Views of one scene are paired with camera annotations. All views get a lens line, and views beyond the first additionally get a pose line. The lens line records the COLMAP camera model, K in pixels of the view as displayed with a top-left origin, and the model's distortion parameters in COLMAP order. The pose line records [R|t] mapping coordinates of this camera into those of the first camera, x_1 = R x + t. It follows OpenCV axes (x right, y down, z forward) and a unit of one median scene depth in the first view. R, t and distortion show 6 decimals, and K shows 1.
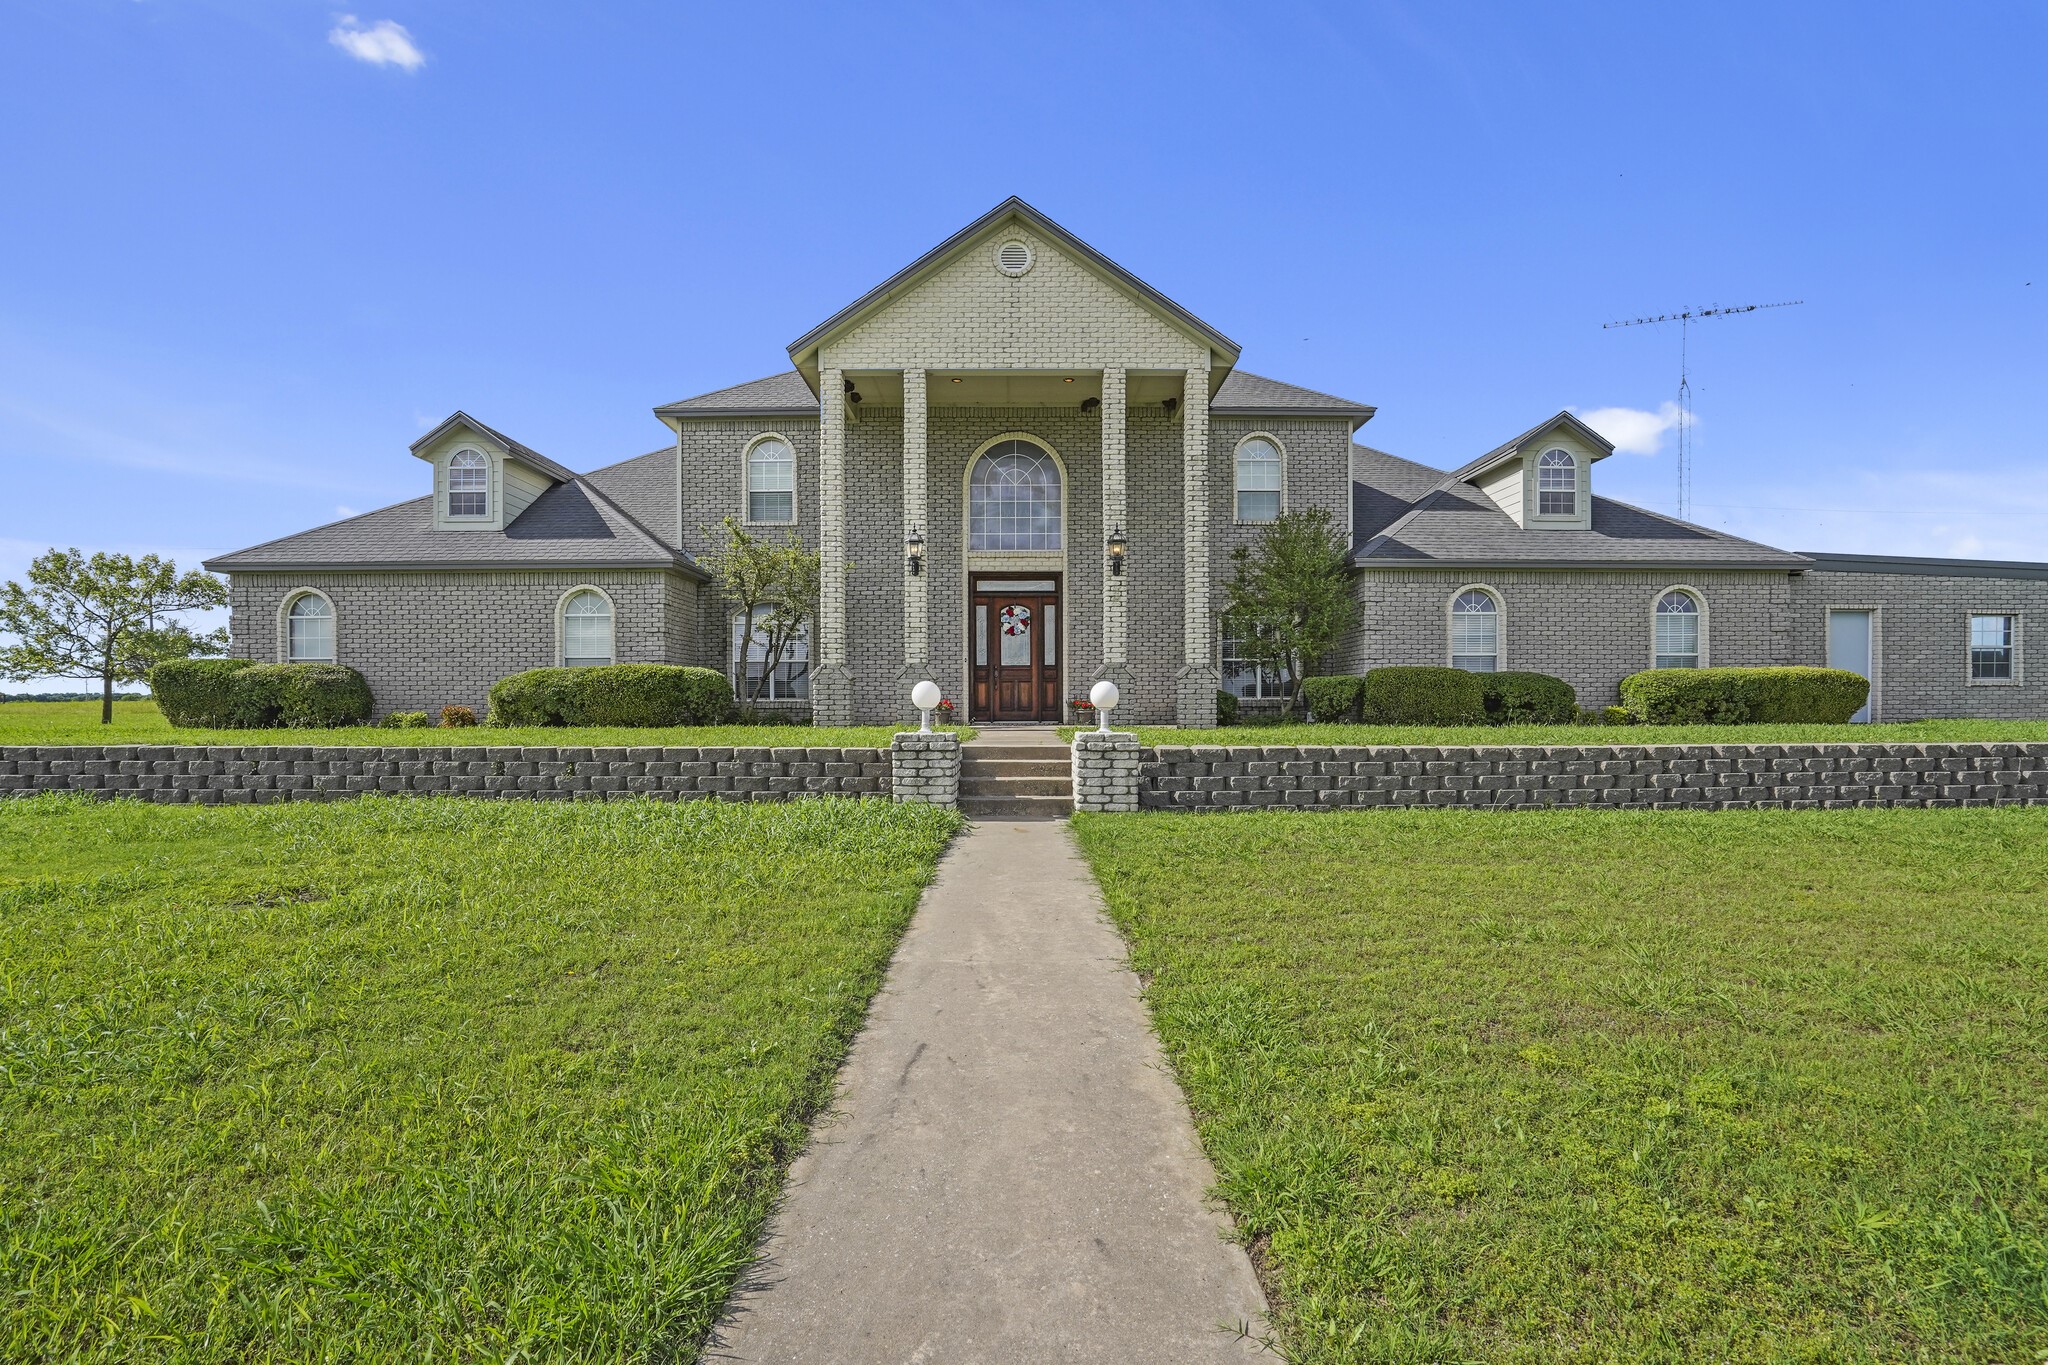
lens RADIAL K [[953.5, 0, 1022.5], [0, 953.5, 697.6], [0, 0, 1]] dist [-0.004948, 0.000497]
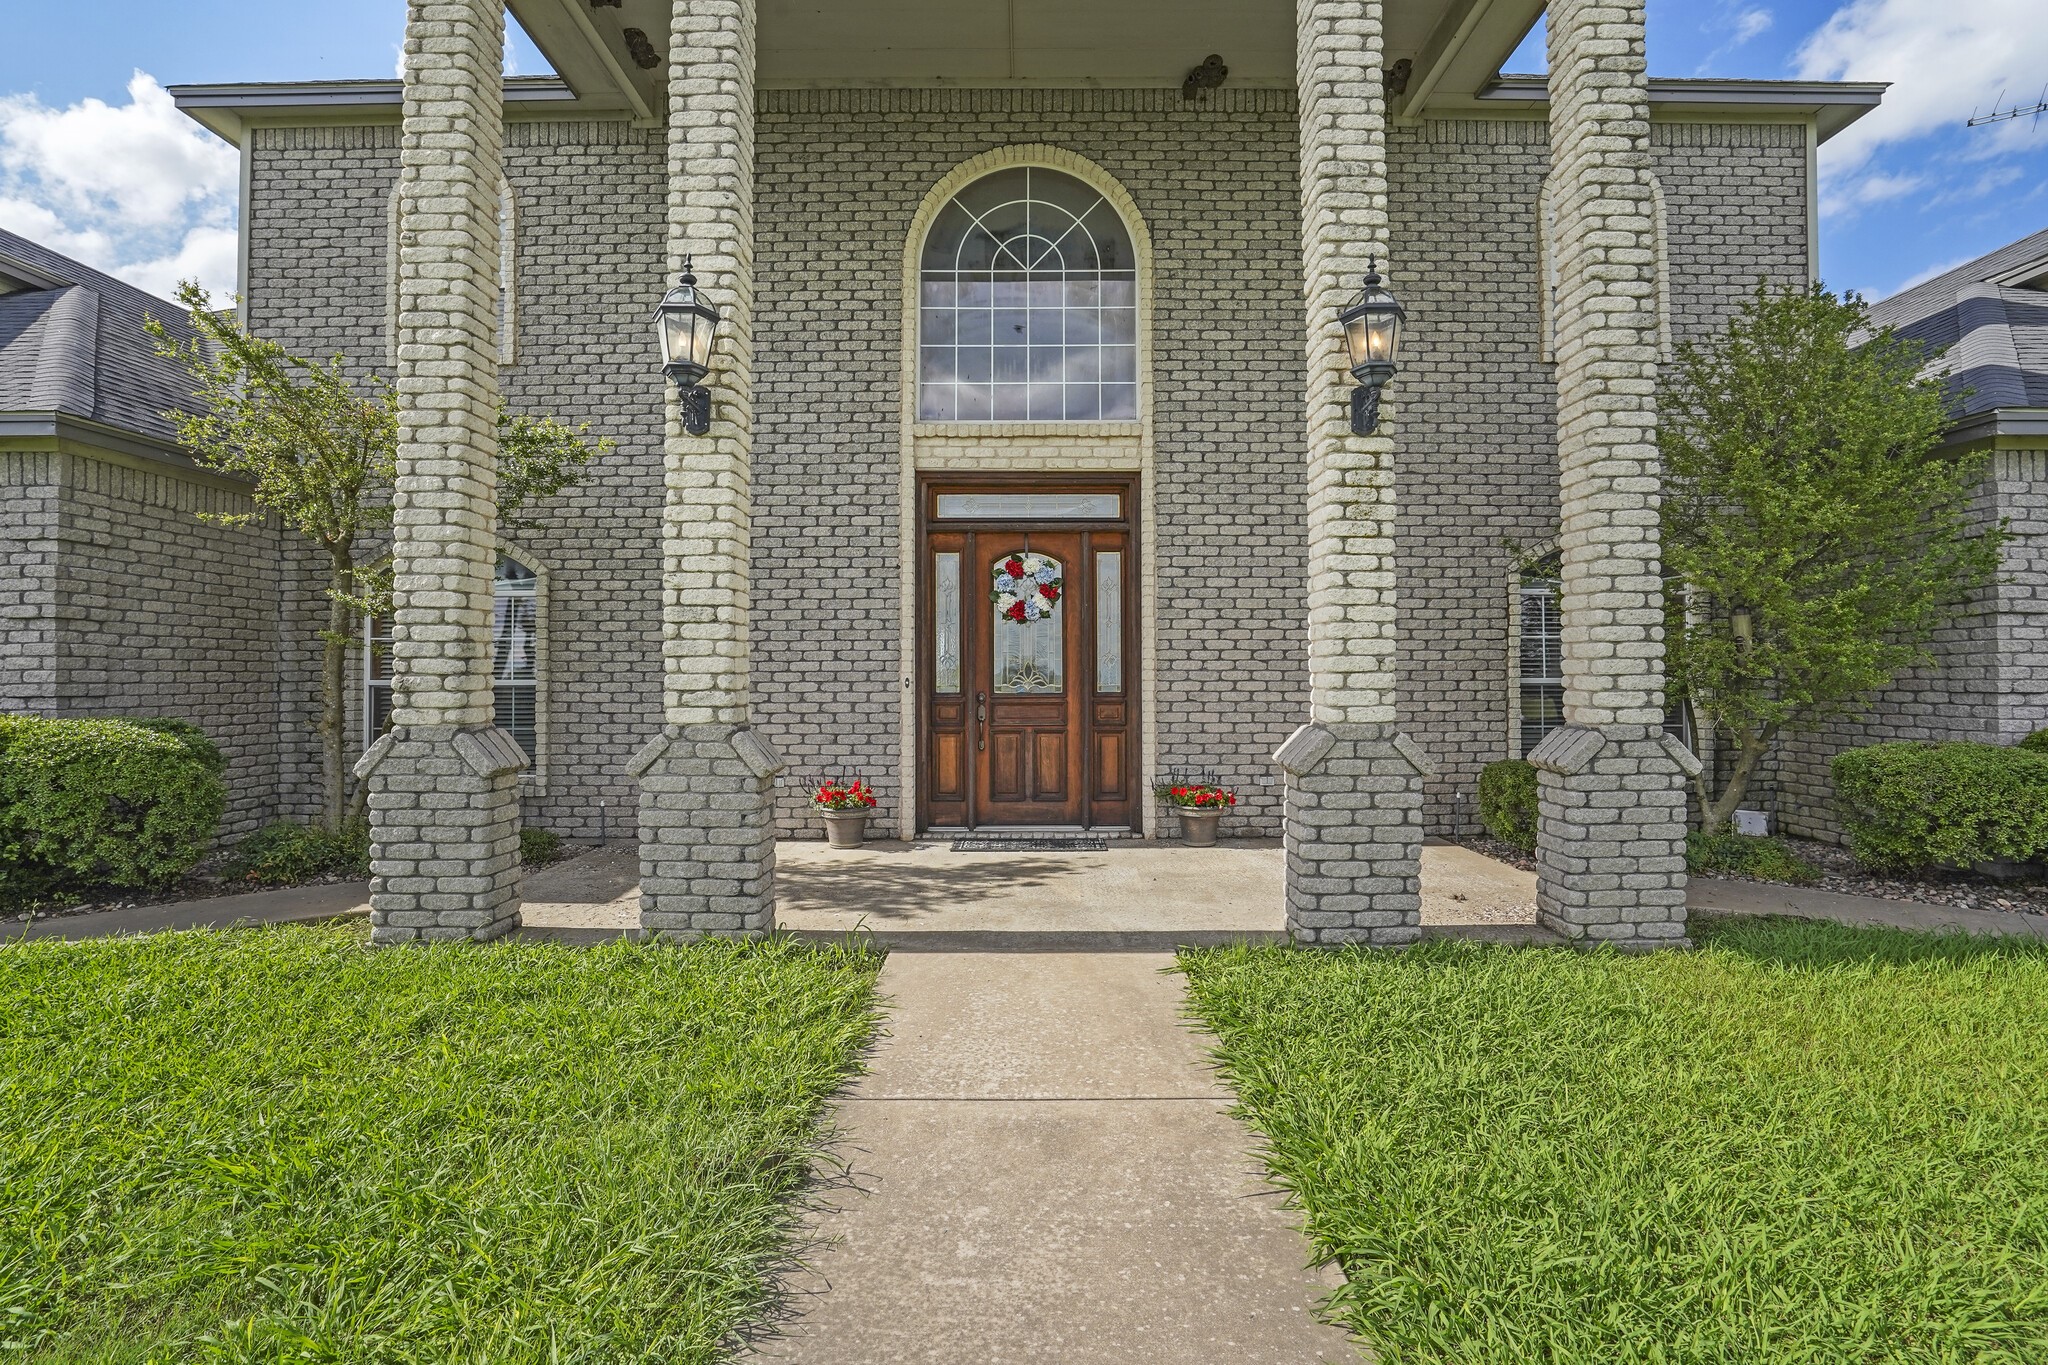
lens RADIAL K [[953.5, 0, 1019.2], [0, 953.5, 670.2], [0, 0, 1]] dist [-0.004948, 0.000497]
pose [[0.999849, 0.000560, -0.017394, -0.004012], [-0.000607, 0.999996, -0.002672, -0.044274], [0.017393, 0.002682, 0.999845, 0.593357]]
